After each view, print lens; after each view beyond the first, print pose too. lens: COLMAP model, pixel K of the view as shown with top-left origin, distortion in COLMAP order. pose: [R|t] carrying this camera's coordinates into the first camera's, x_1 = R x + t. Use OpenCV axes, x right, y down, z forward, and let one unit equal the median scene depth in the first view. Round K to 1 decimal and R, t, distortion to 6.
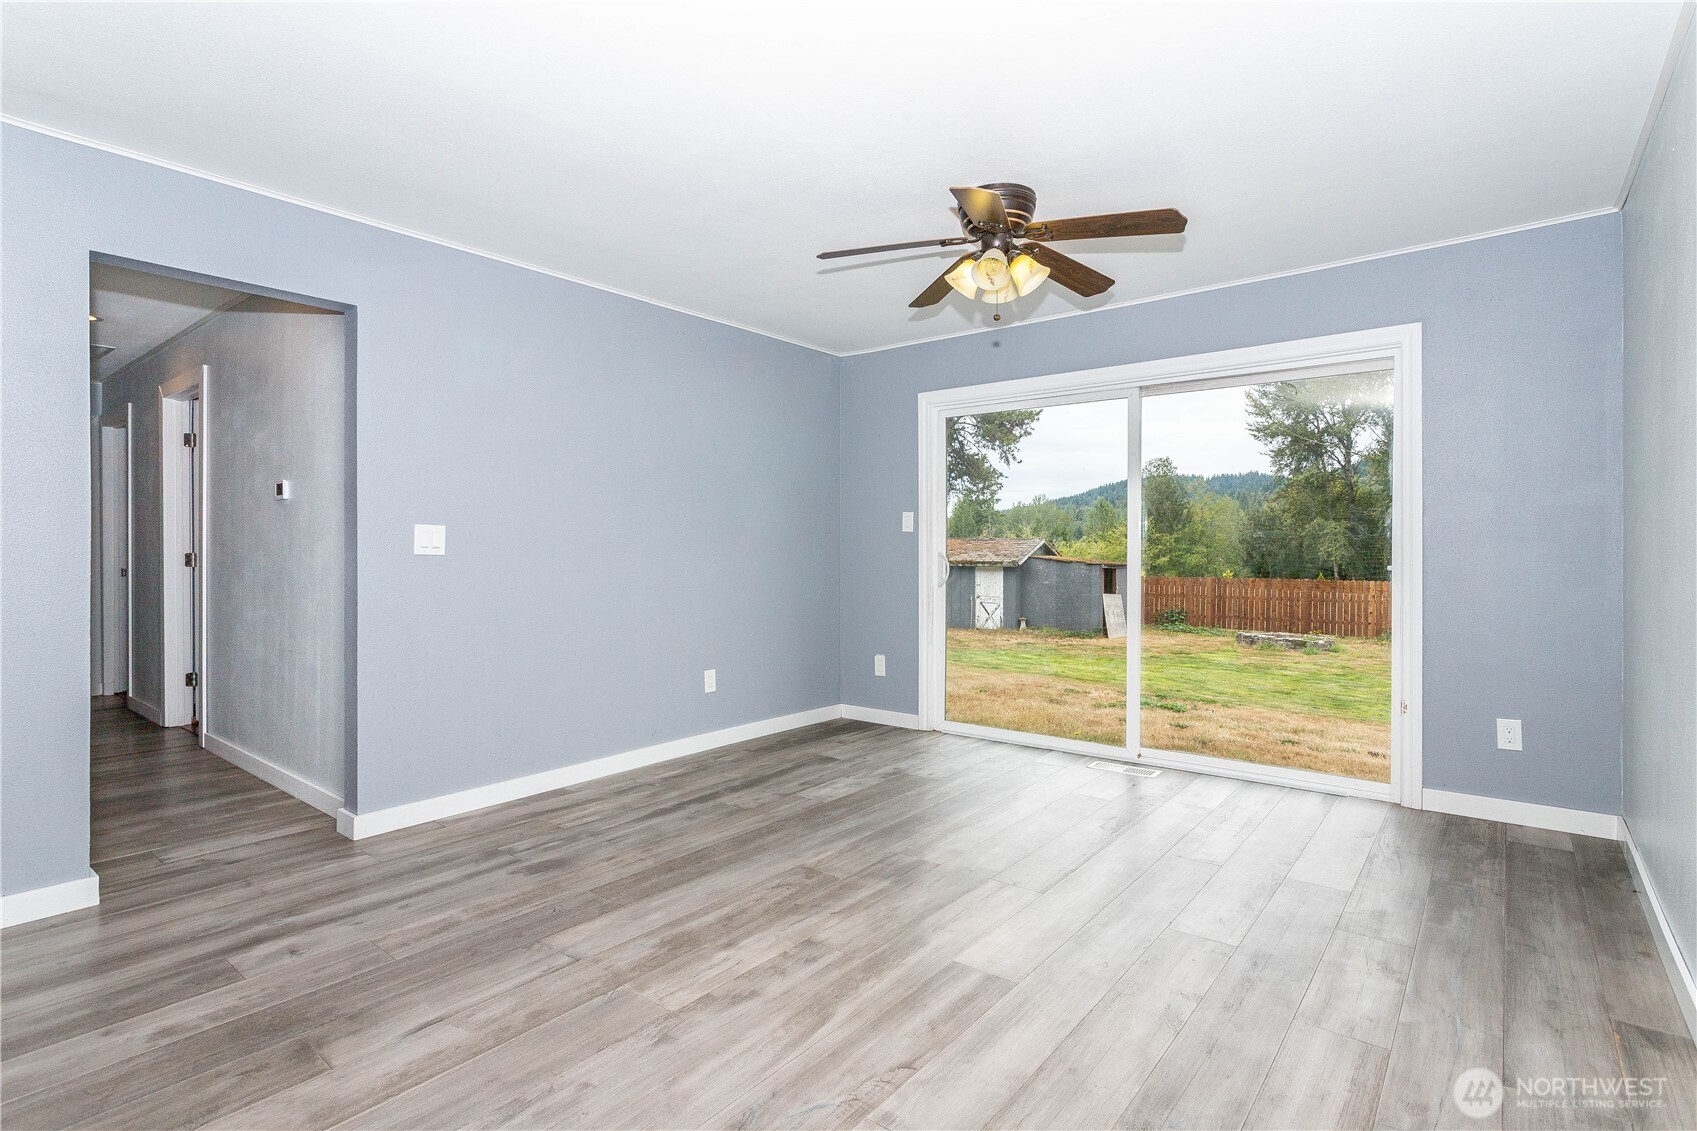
lens RADIAL K [[829.8, 0, 838.8], [0, 829.8, 553.2], [0, 0, 1]] dist [-0.016361, 0.009404]
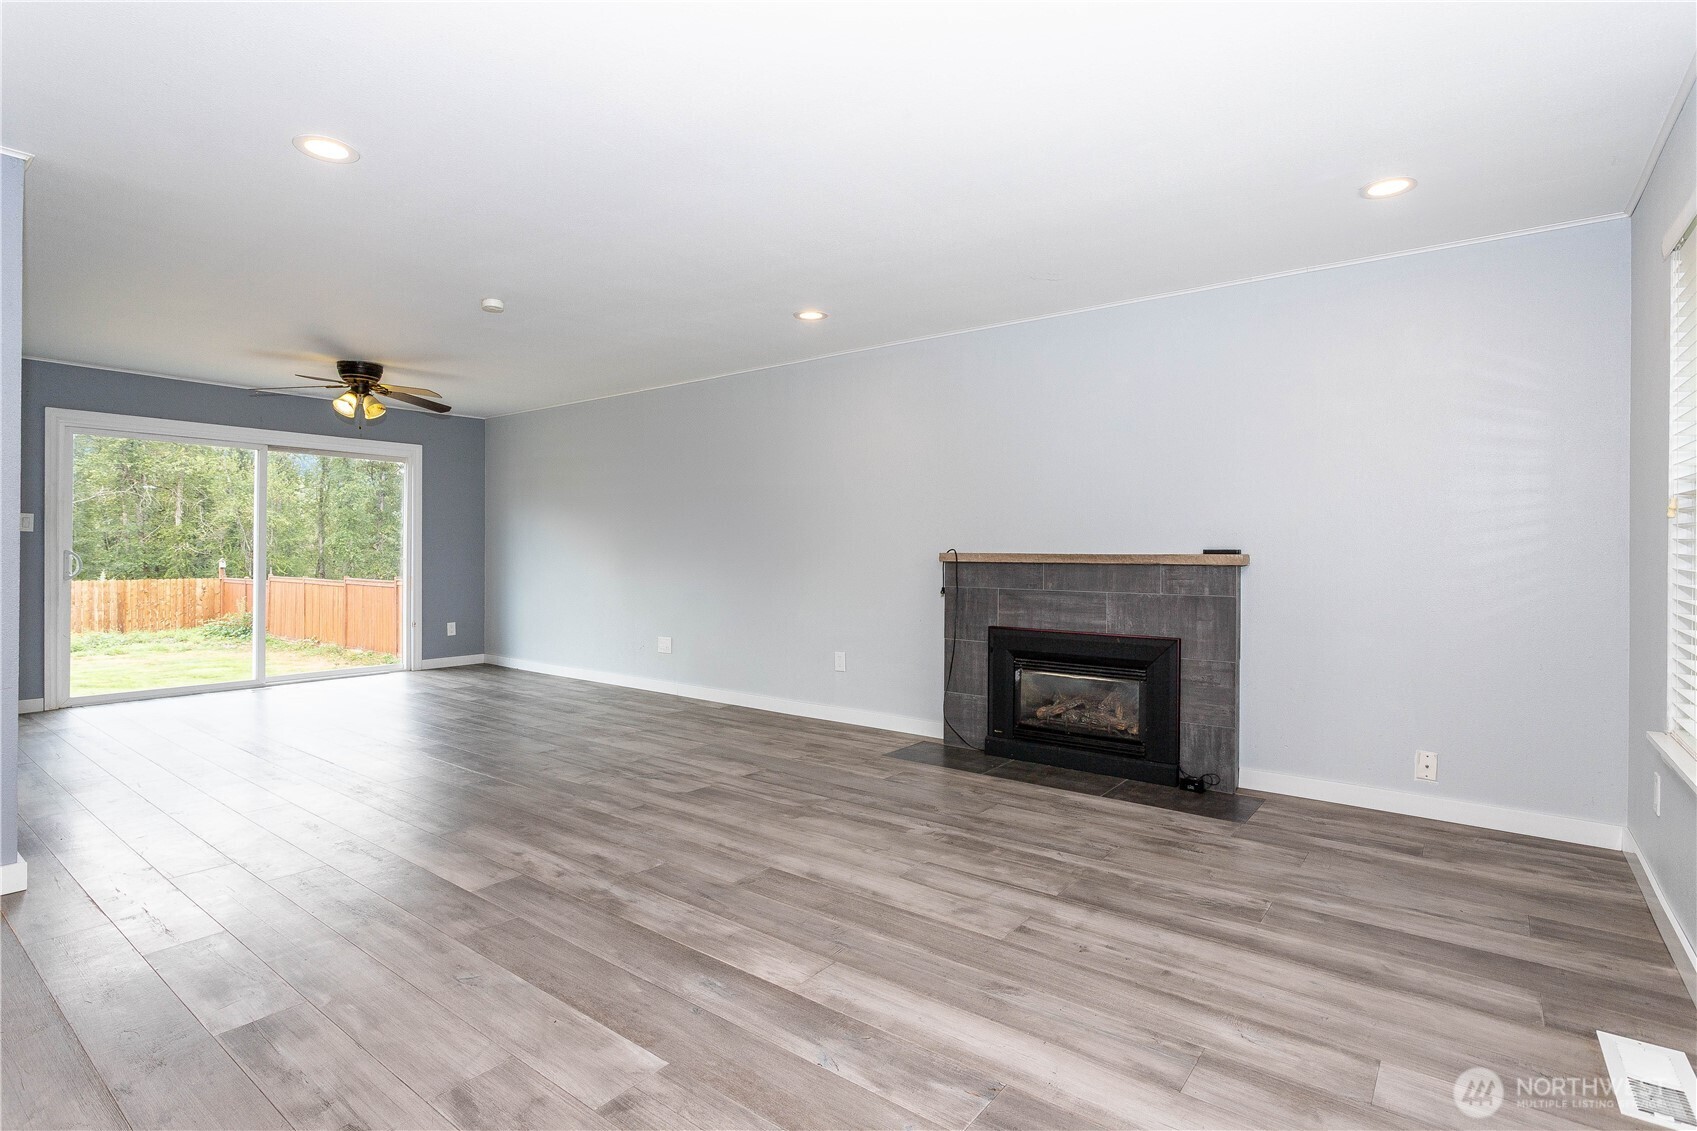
lens RADIAL K [[829.8, 0, 838.8], [0, 829.8, 553.2], [0, 0, 1]] dist [-0.016361, 0.009404]
pose [[-0.018123, -0.000679, 0.999836, -1.834727], [-0.001569, 0.999999, 0.000650, 0.000824], [-0.999835, -0.001557, -0.018124, -0.073300]]
